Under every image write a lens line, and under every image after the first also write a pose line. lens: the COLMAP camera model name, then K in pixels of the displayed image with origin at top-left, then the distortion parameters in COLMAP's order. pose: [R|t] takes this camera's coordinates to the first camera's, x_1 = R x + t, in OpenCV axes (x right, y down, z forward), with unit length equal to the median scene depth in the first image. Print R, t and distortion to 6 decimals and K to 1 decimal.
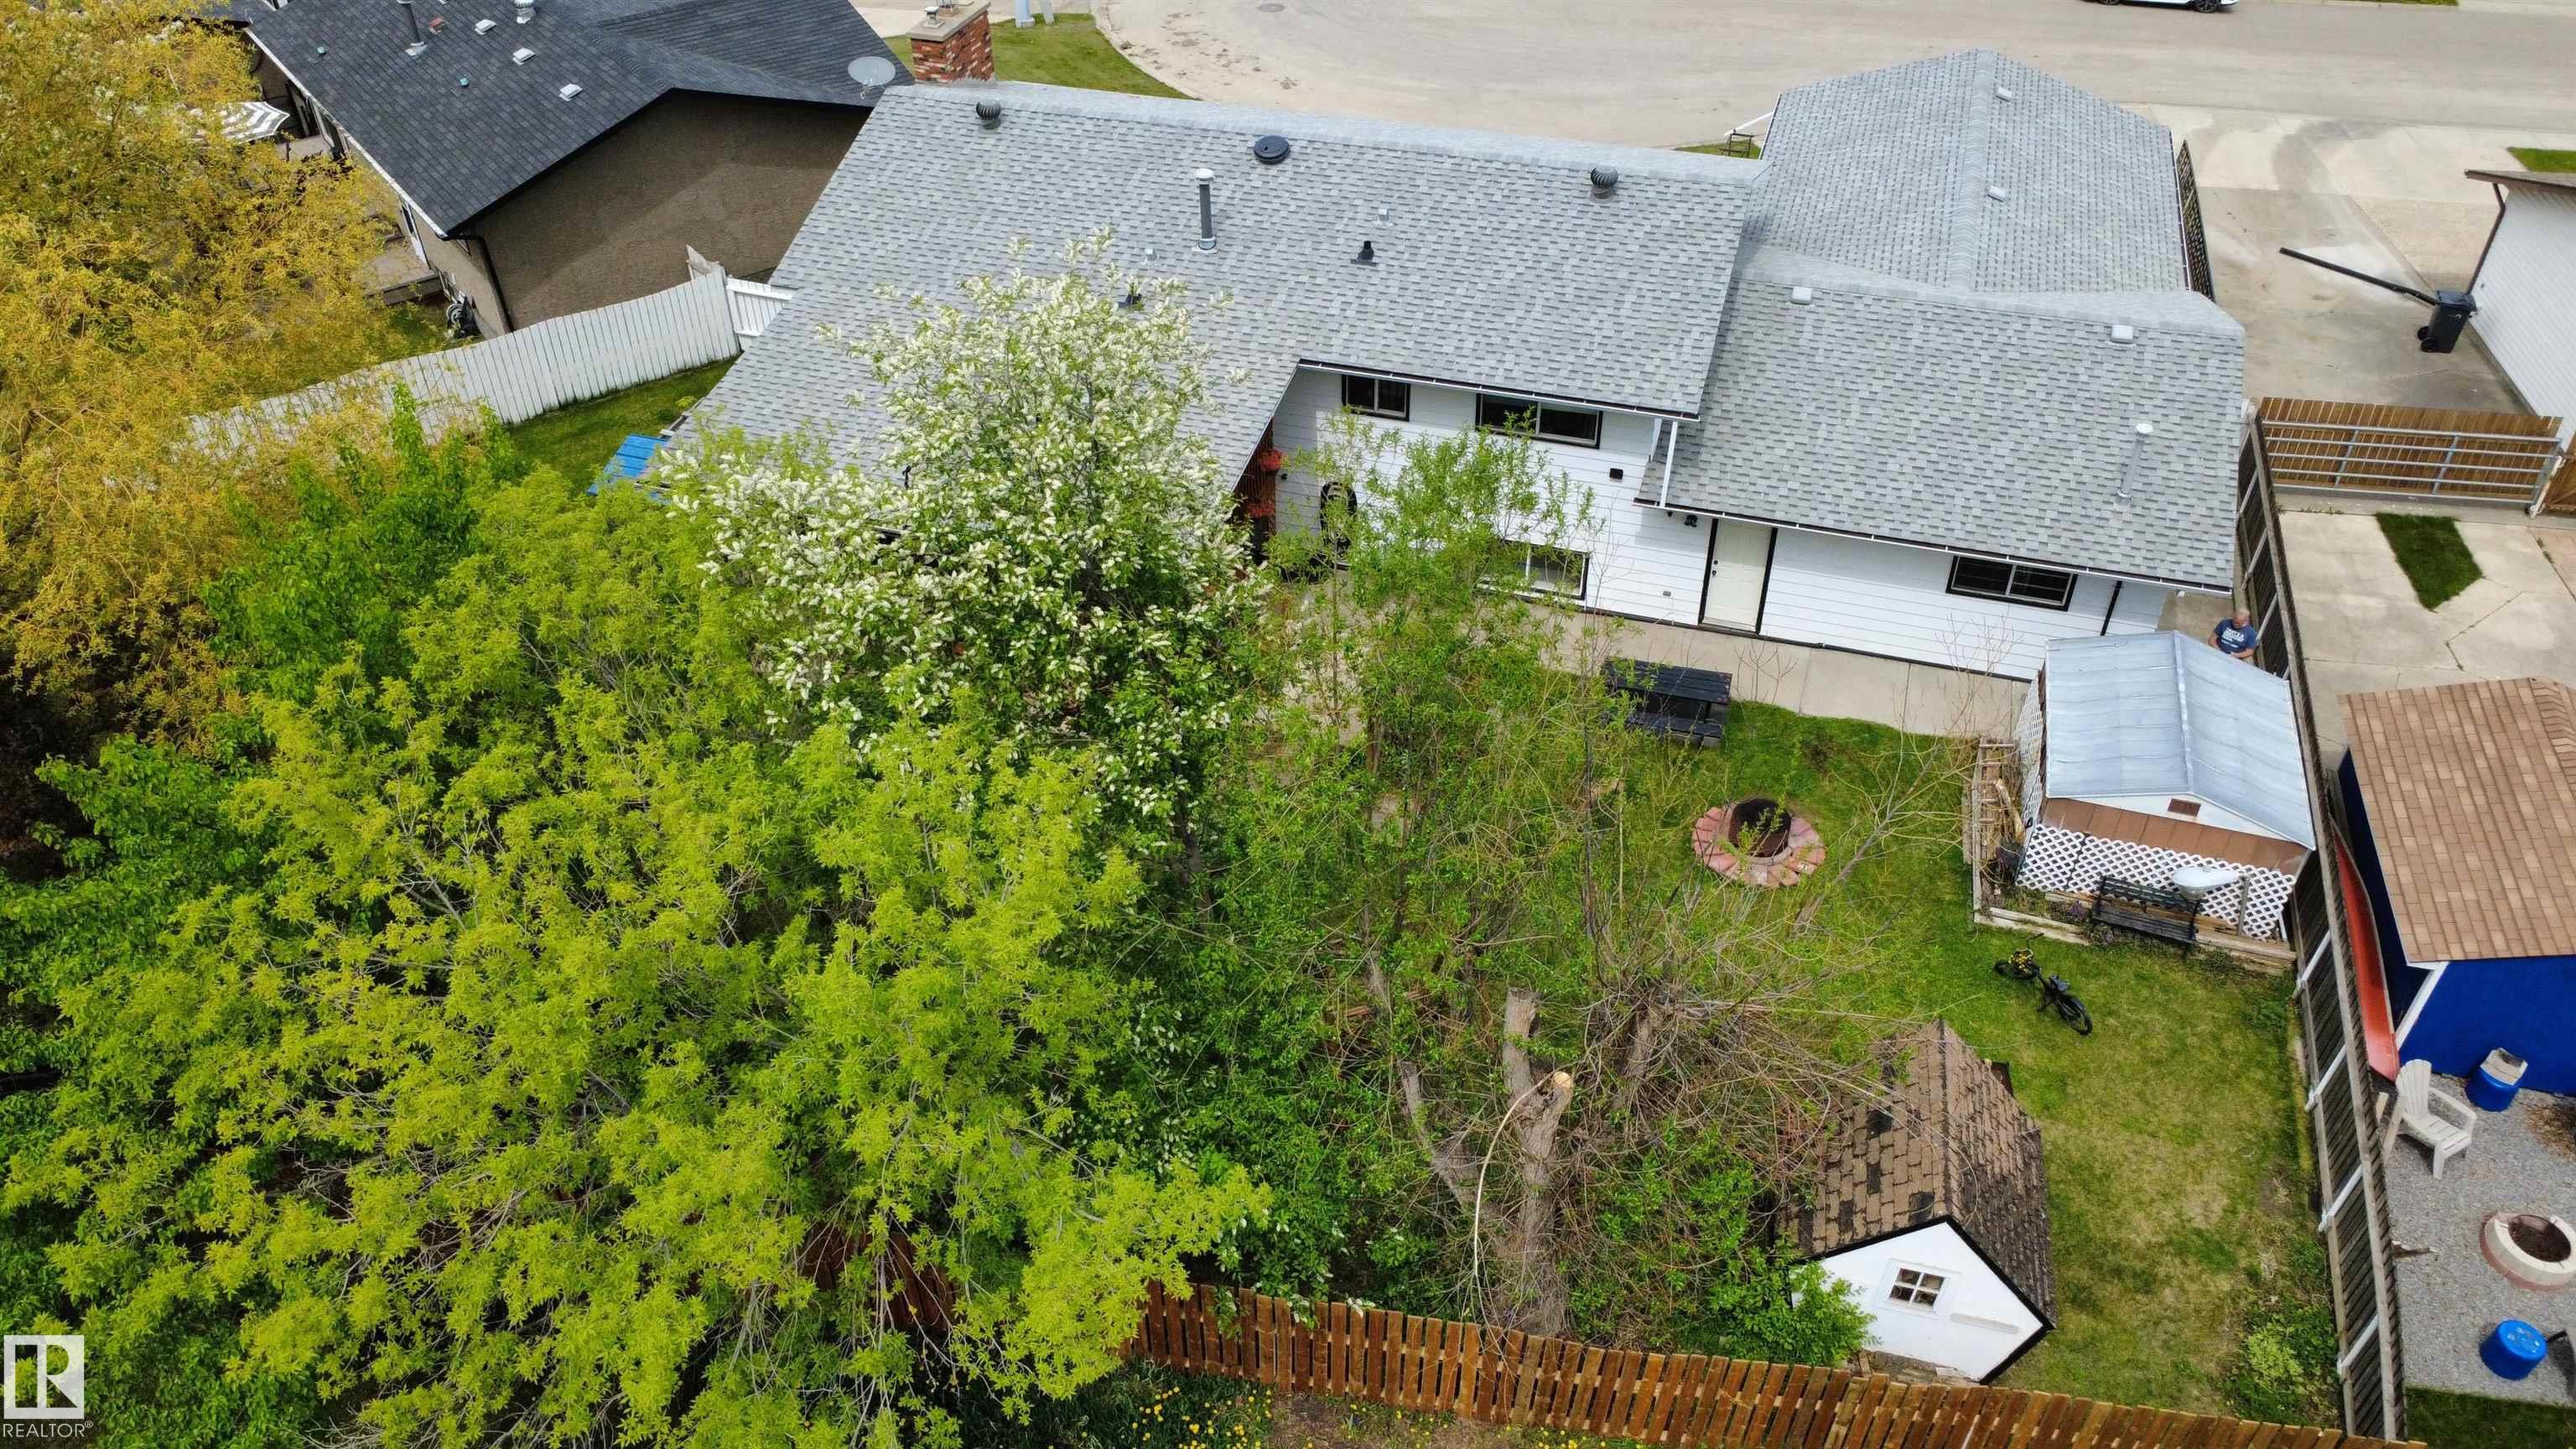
lens RADIAL K [[1867.6, 0, 1290.6], [0, 1867.6, 726.2], [0, 0, 1]] dist [-0.004048, 0.008786]
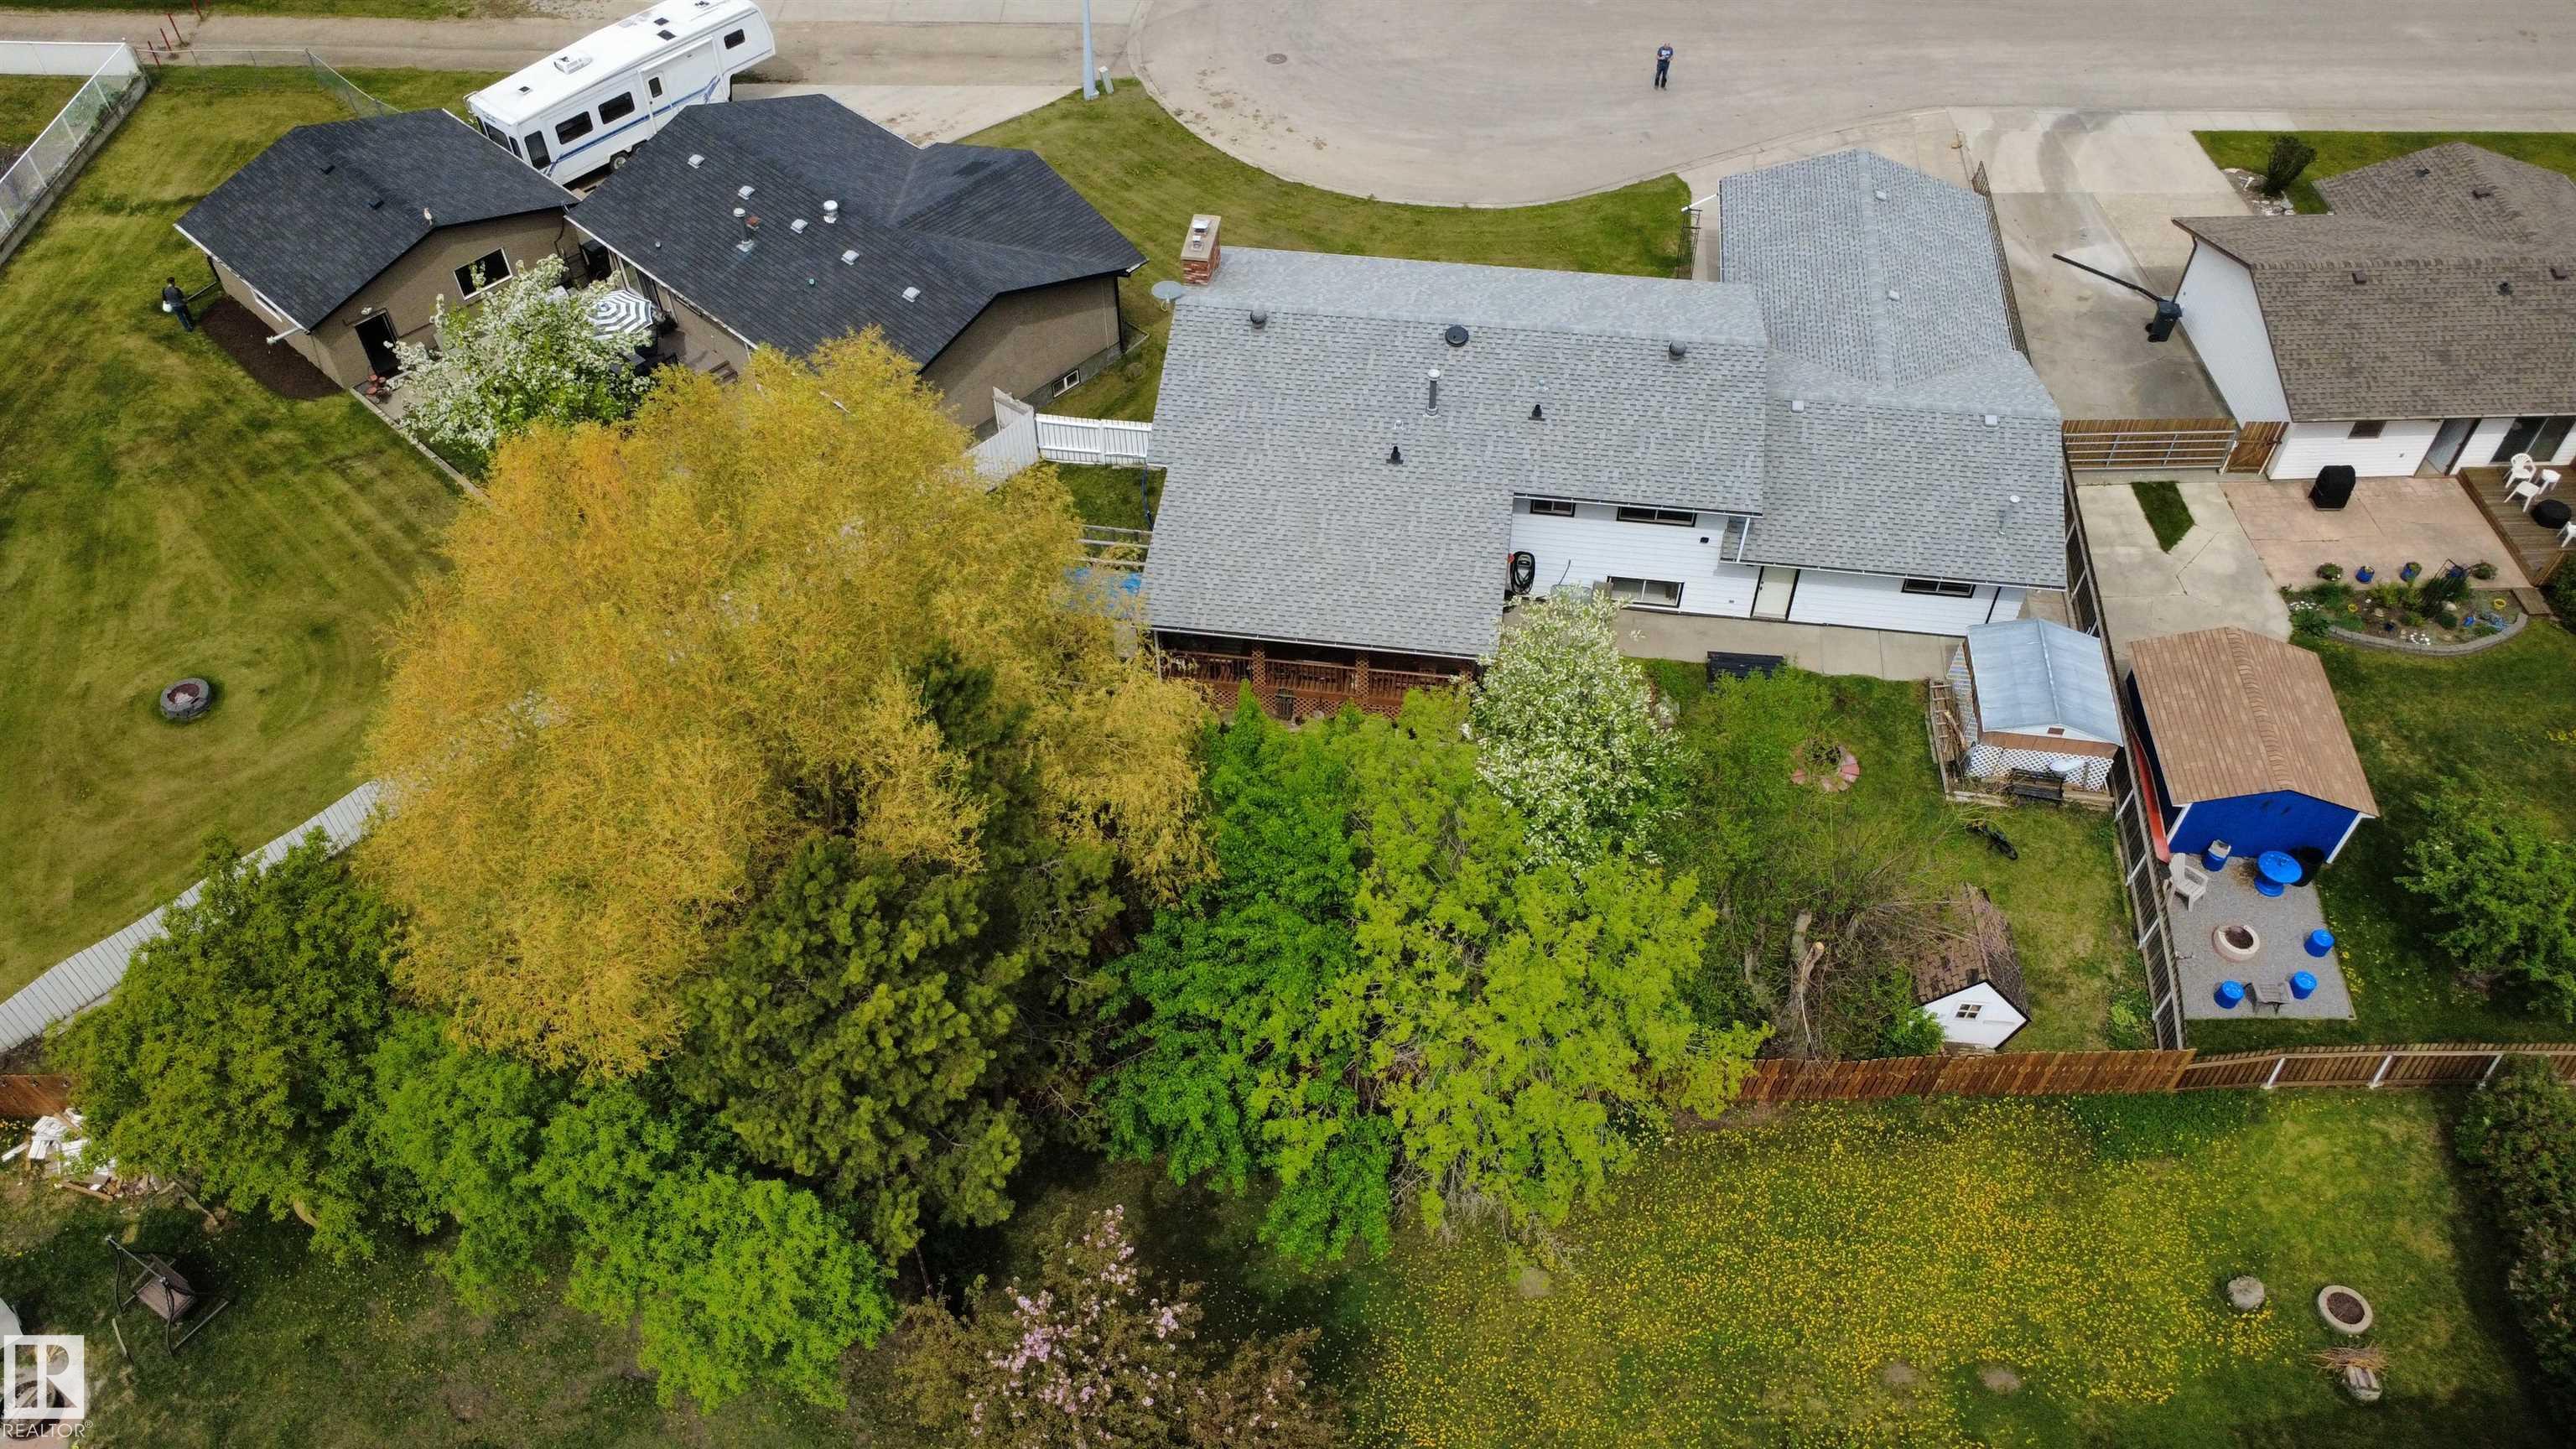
lens RADIAL K [[1867.6, 0, 1287.1], [0, 1867.6, 722.8], [0, 0, 1]] dist [-0.004048, 0.008786]
pose [[0.985367, -0.124577, 0.116326, -0.456126], [0.105616, 0.981943, 0.156948, -0.313762], [-0.133778, -0.142365, 0.980732, -0.668049]]
